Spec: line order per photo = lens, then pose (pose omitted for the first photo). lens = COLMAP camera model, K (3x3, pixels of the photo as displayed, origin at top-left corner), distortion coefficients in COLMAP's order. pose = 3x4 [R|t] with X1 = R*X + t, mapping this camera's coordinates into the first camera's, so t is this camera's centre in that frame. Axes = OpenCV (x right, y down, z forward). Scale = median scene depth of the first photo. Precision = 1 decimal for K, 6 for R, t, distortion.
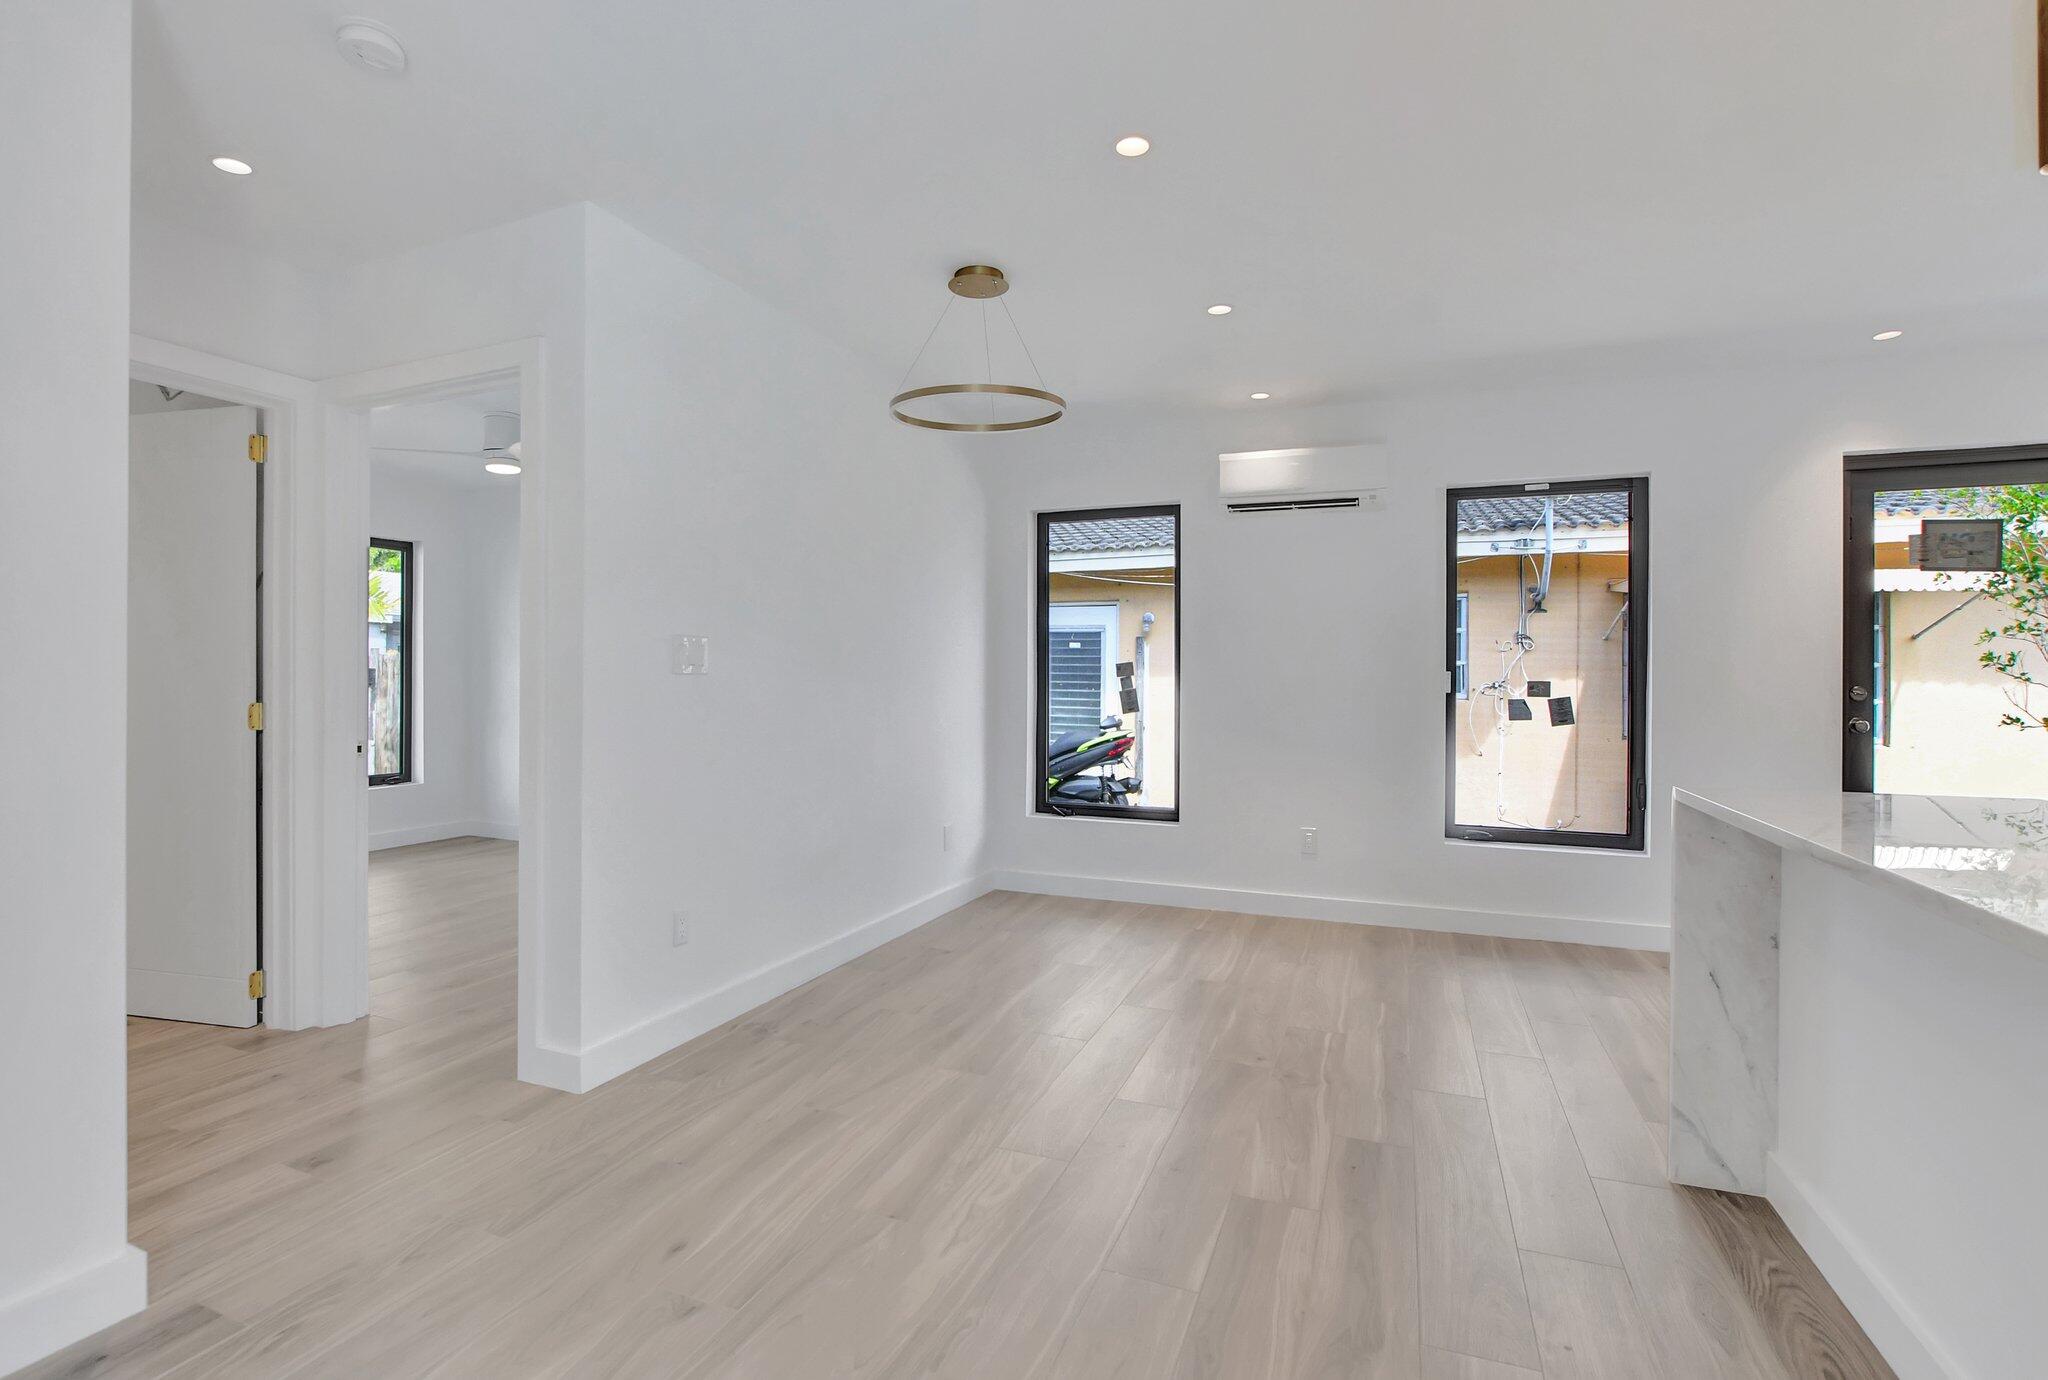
lens RADIAL K [[988.6, 0, 1002.4], [0, 988.6, 679.2], [0, 0, 1]] dist [-0.024936, 0.000209]
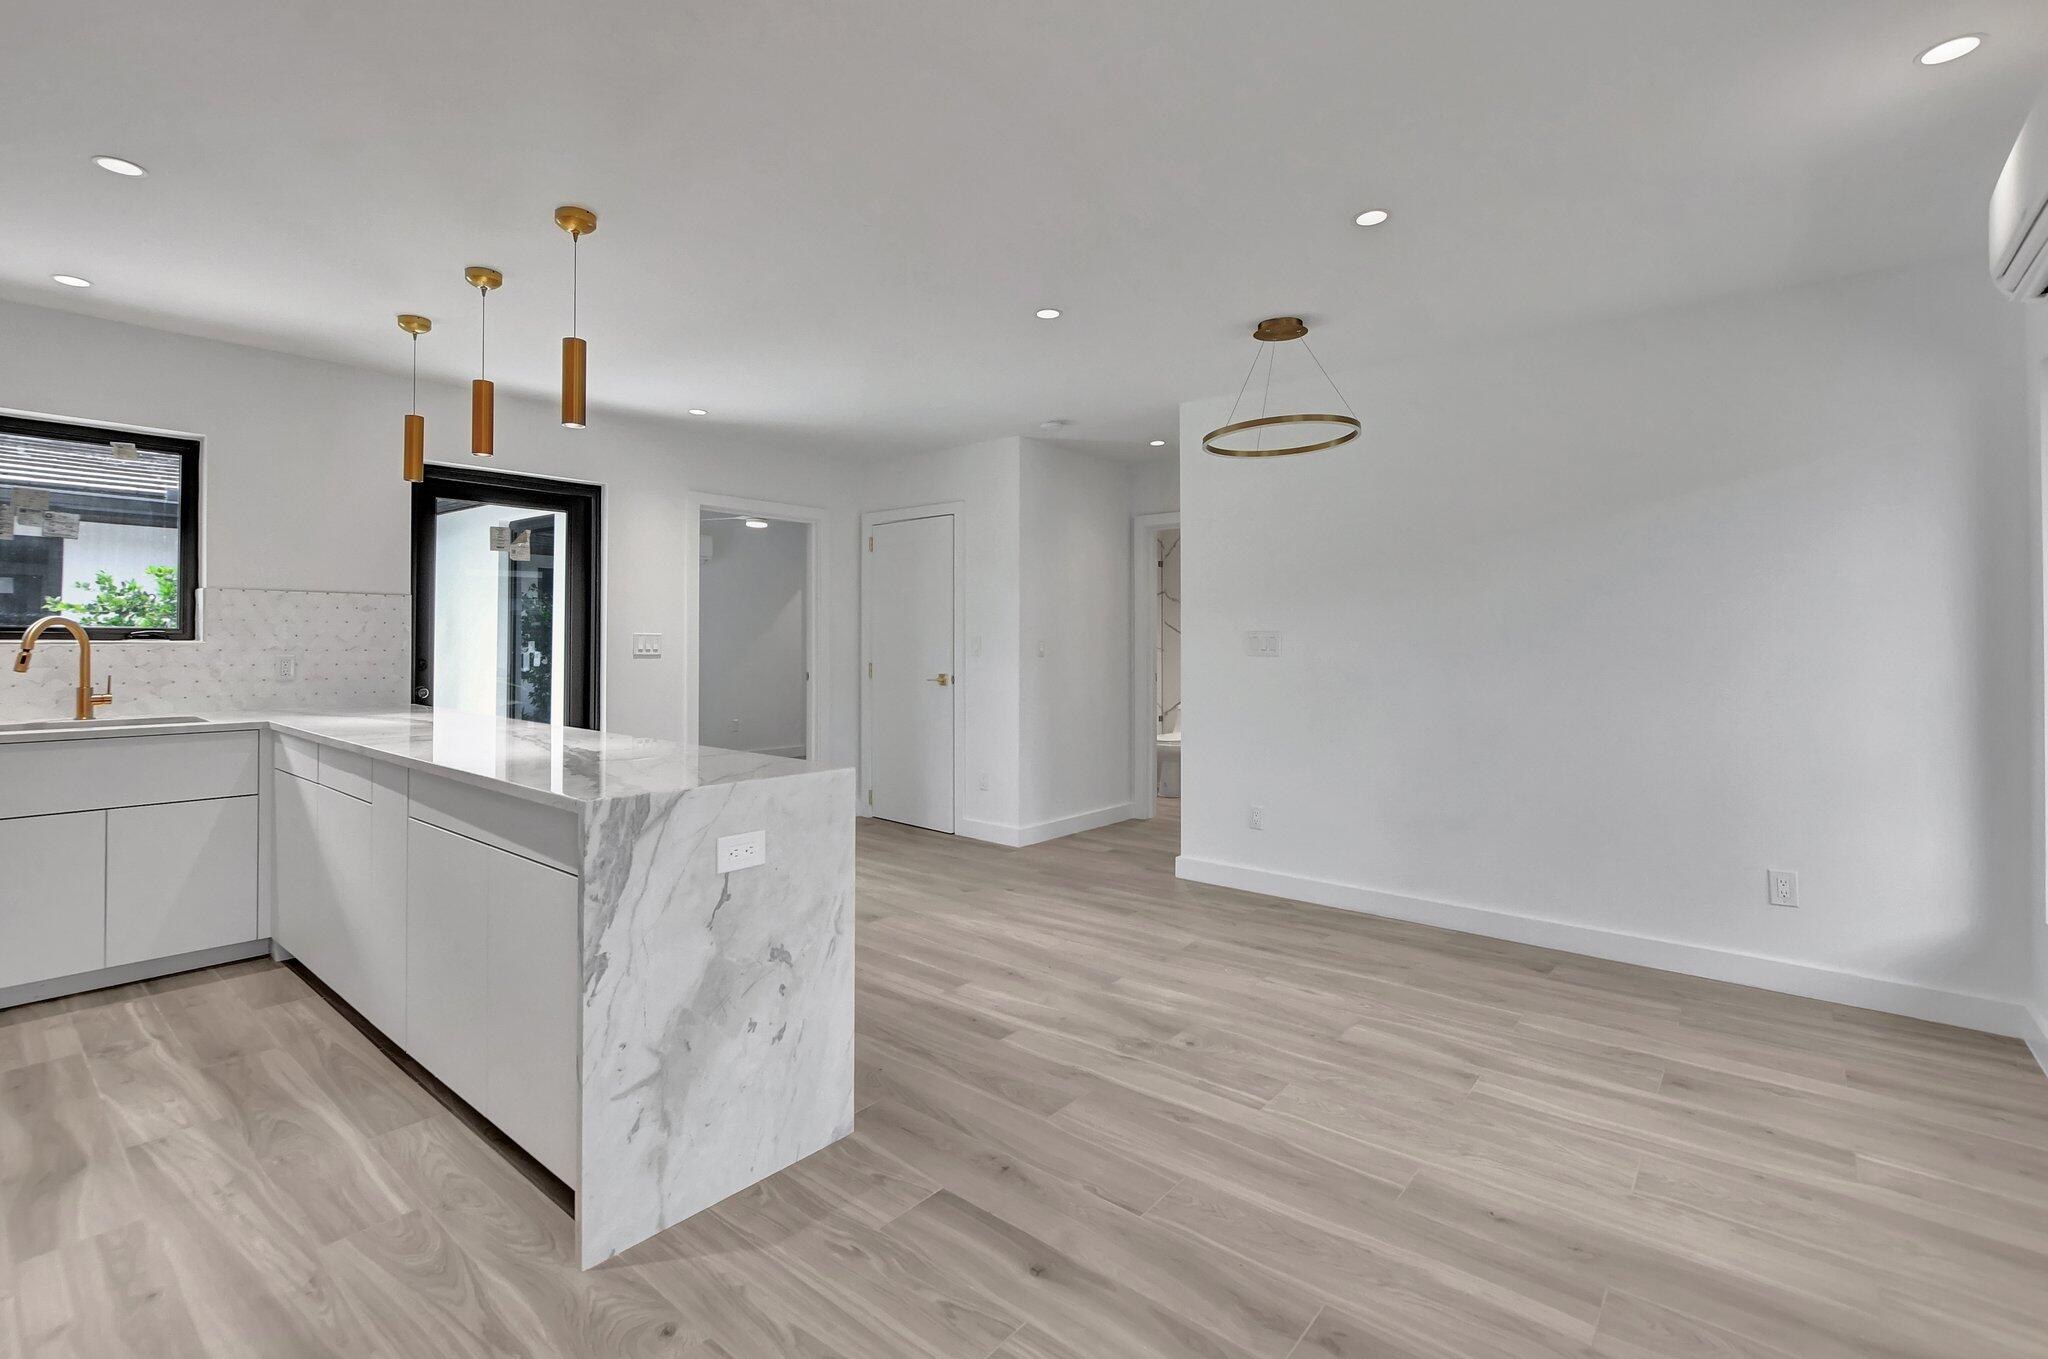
lens RADIAL K [[894.8, 0, 1000.8], [0, 894.8, 637.4], [0, 0, 1]] dist [-0.004362, -0.000325]
pose [[-0.304353, -0.008346, -0.952523, 1.073247], [-0.004904, 0.999962, -0.007195, -0.014517], [0.952547, 0.002481, -0.304383, 0.991562]]
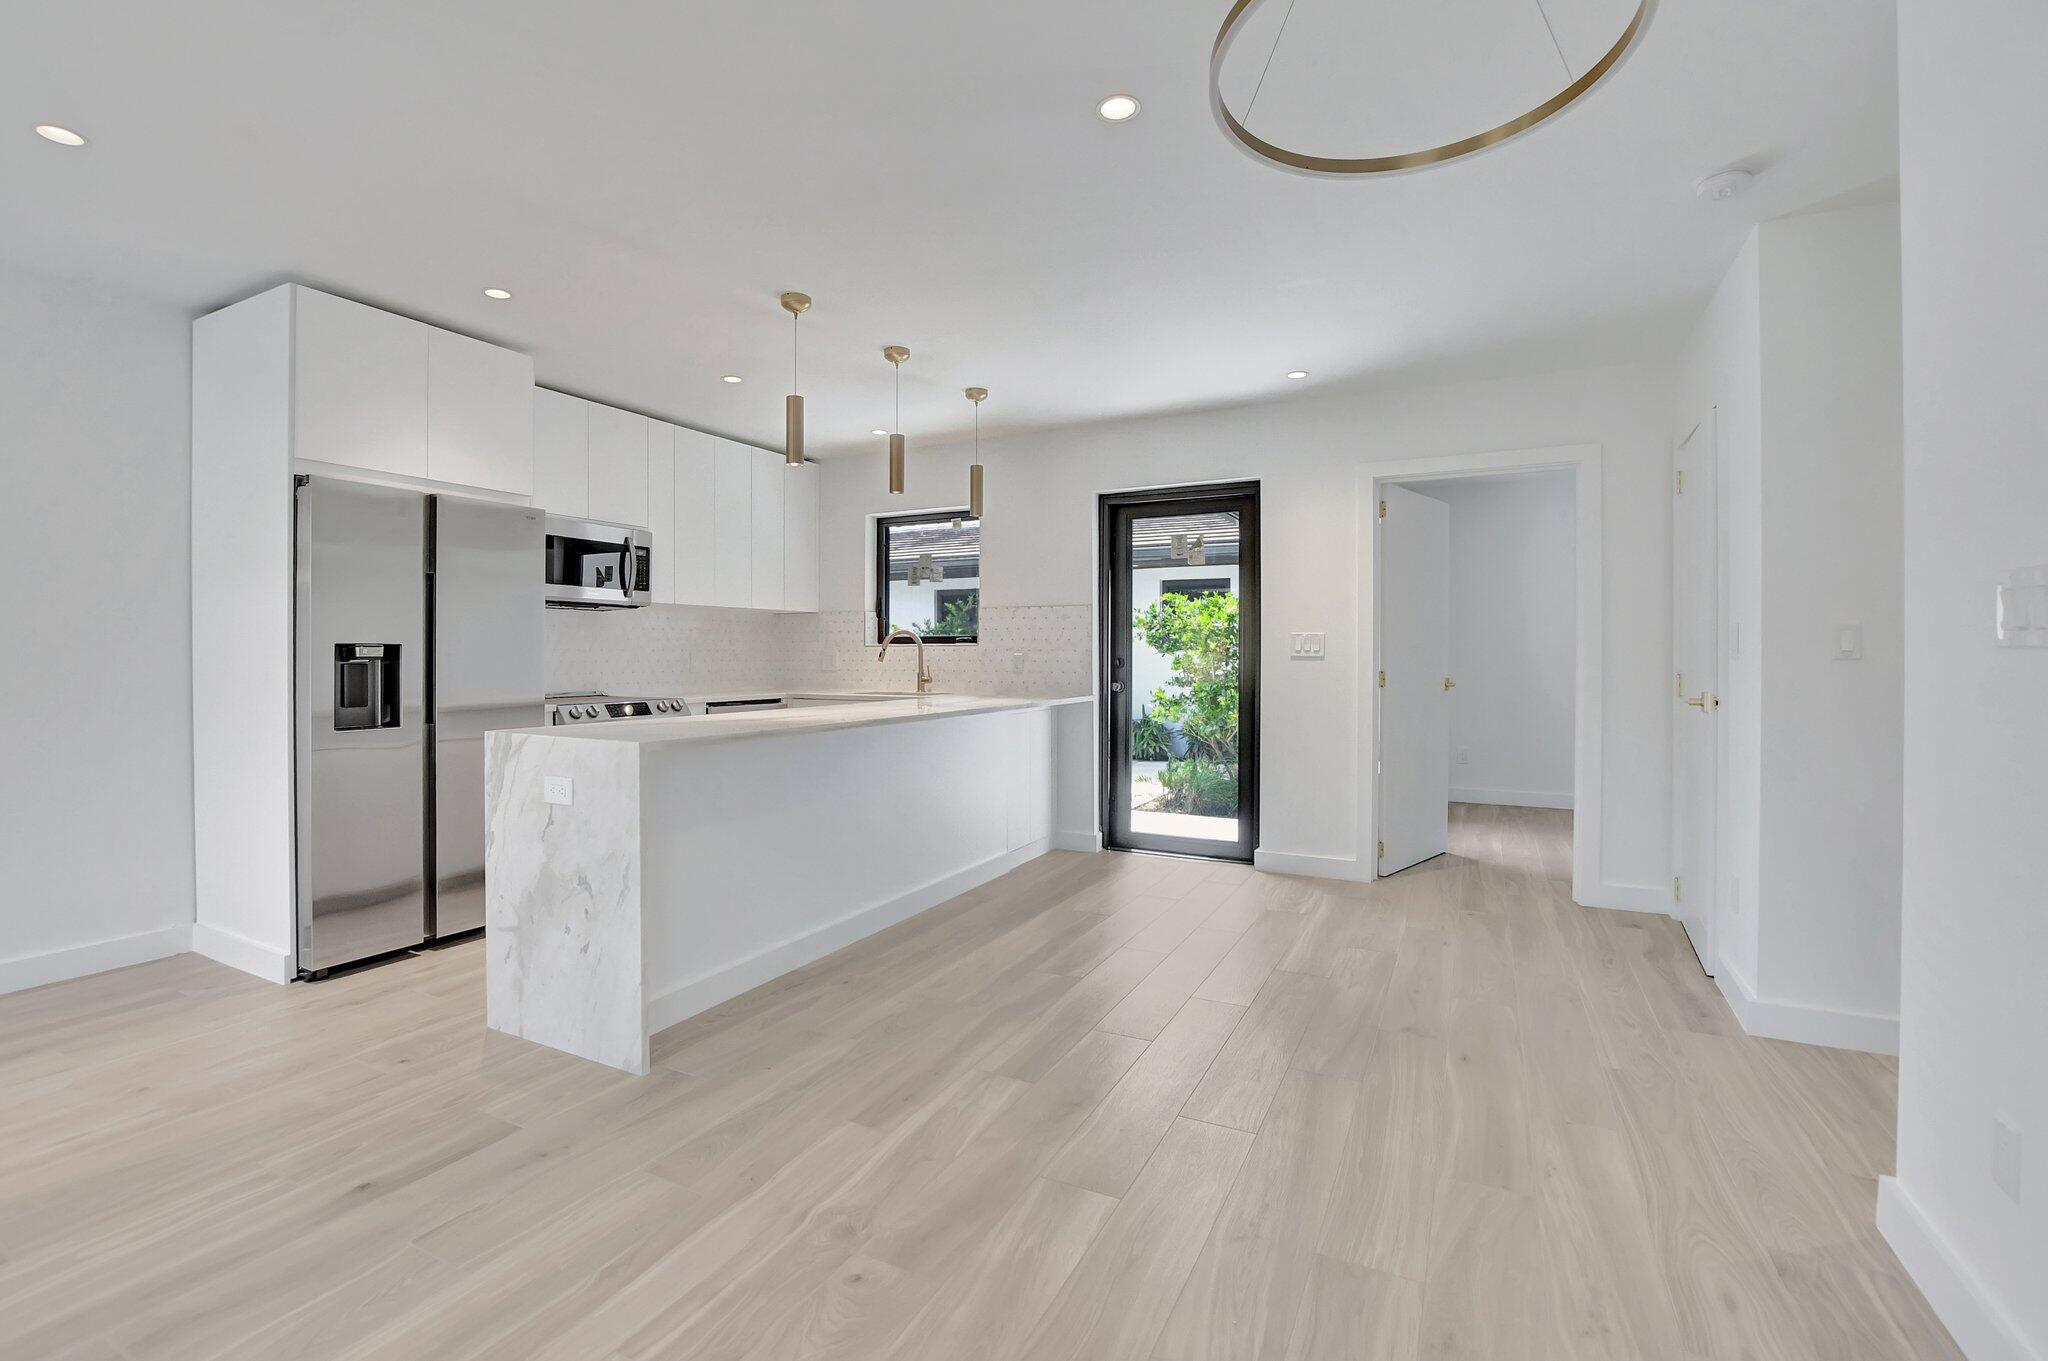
lens RADIAL K [[924.0, 0, 1034.5], [0, 924.0, 659.5], [0, 0, 1]] dist [-0.022188, -0.000137]
pose [[-0.997860, -0.002499, 0.065335, 0.109448], [-0.002196, 0.999987, 0.004704, 0.006738], [-0.065346, 0.004550, -0.997852, 1.403348]]
